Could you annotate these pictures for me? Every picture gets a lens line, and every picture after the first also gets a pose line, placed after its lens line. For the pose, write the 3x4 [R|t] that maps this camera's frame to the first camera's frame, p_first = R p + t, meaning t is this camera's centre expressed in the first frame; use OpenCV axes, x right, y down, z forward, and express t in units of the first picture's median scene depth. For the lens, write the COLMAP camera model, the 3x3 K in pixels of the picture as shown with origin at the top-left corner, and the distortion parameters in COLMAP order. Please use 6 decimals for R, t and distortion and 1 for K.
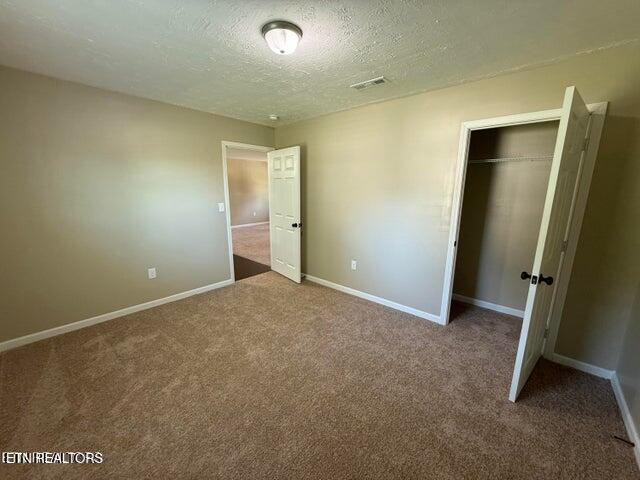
lens RADIAL K [[255.7, 0, 320.7], [0, 255.7, 240.6], [0, 0, 1]] dist [-0.000563, 0.000531]
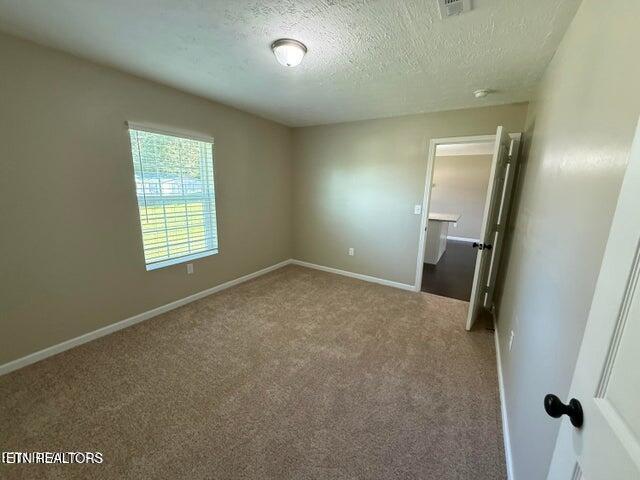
lens RADIAL K [[255.7, 0, 317.9], [0, 255.7, 240.1], [0, 0, 1]] dist [-0.000563, 0.000531]
pose [[0.160839, 0.198046, -0.966907, 0.520922], [-0.229843, 0.960243, 0.158448, -0.088987], [0.959845, 0.196752, 0.199964, 0.484728]]
